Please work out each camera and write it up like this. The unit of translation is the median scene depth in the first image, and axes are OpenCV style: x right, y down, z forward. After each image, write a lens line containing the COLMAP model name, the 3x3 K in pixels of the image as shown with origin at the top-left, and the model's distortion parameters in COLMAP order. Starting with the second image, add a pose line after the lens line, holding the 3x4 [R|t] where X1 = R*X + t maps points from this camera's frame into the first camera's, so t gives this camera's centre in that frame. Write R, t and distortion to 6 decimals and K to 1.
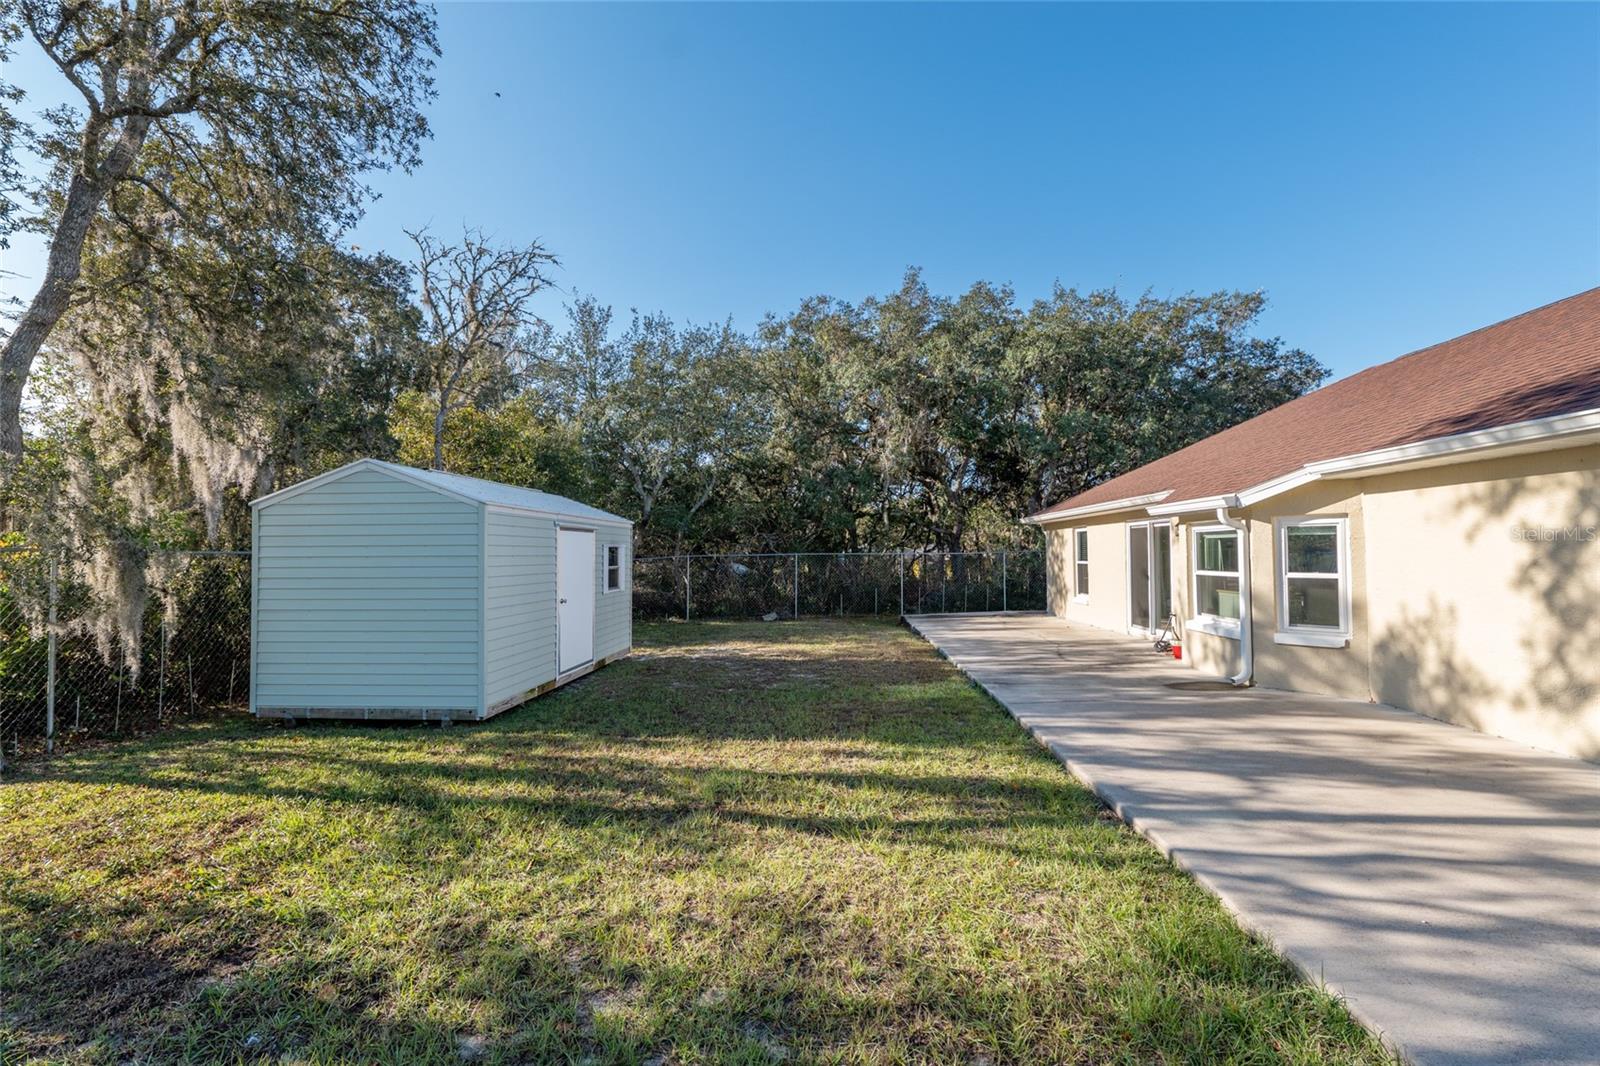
lens RADIAL K [[727.2, 0, 800.0], [0, 727.2, 533.0], [0, 0, 1]] dist [0.003551, 0.000052]
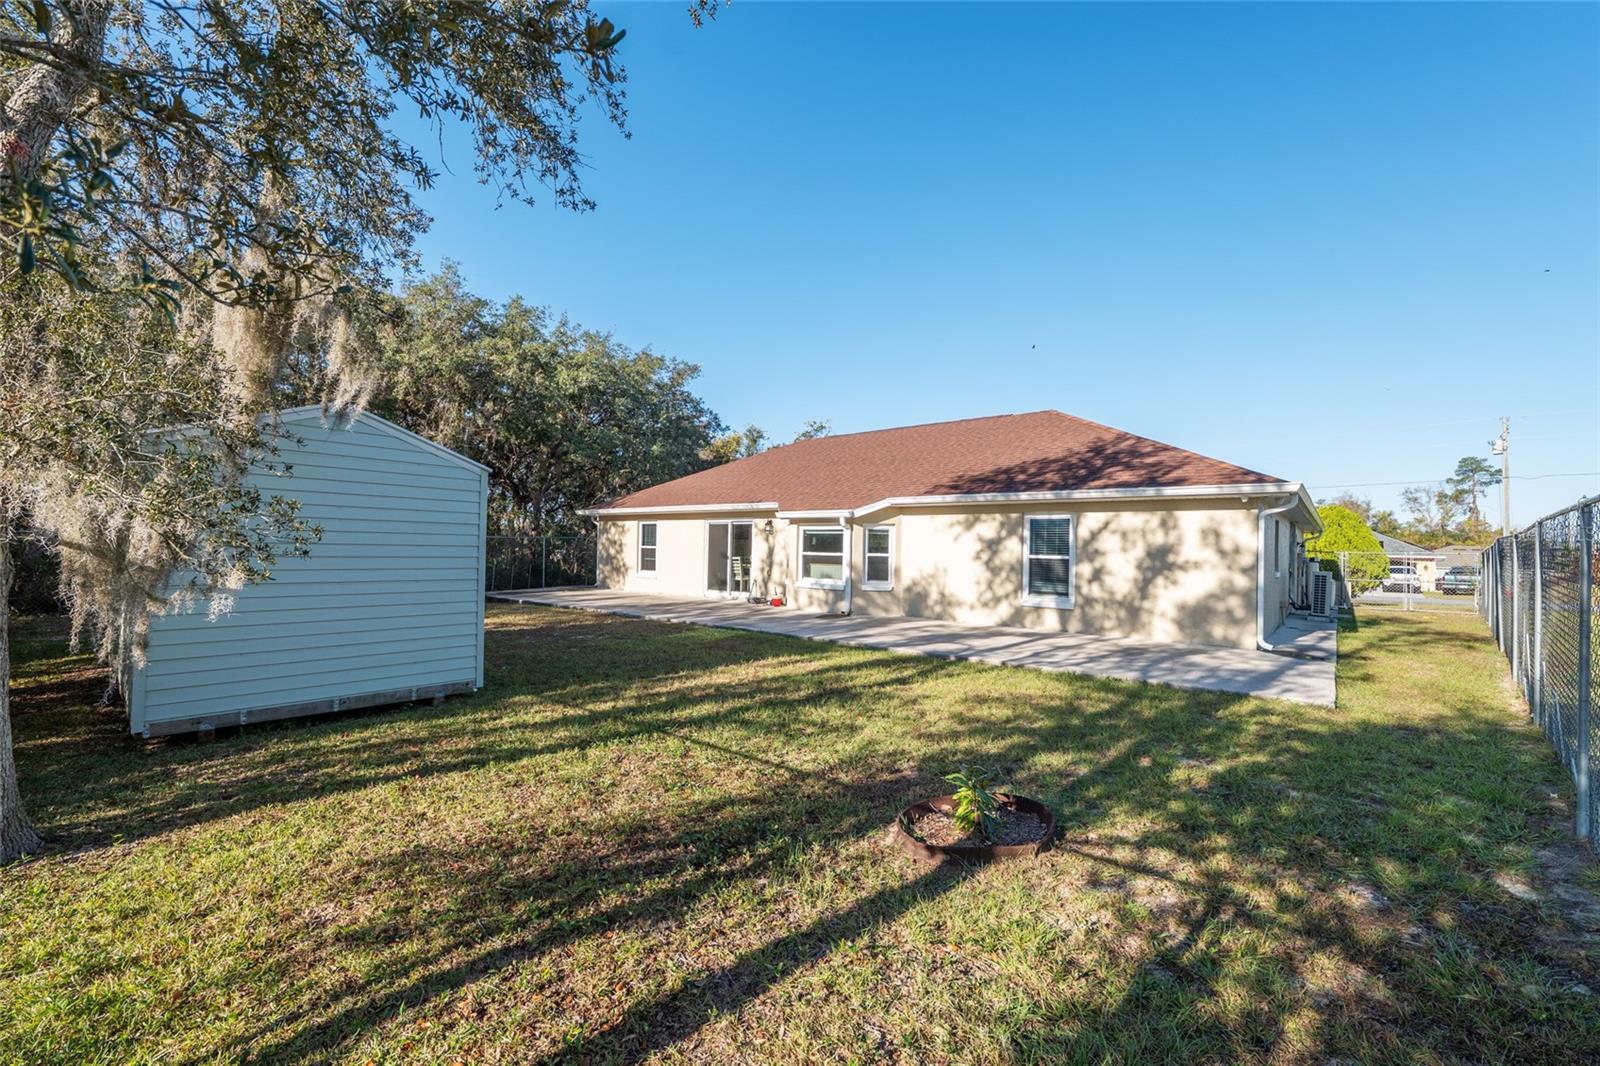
lens RADIAL K [[650.5, 0, 800.0], [0, 650.5, 533.0], [0, 0, 1]] dist [-0.012060, 0.000130]
pose [[0.606926, 0.036963, 0.793899, -0.900296], [-0.048256, 0.998789, -0.009612, 0.029320], [-0.793292, -0.032477, 0.607974, 0.121495]]
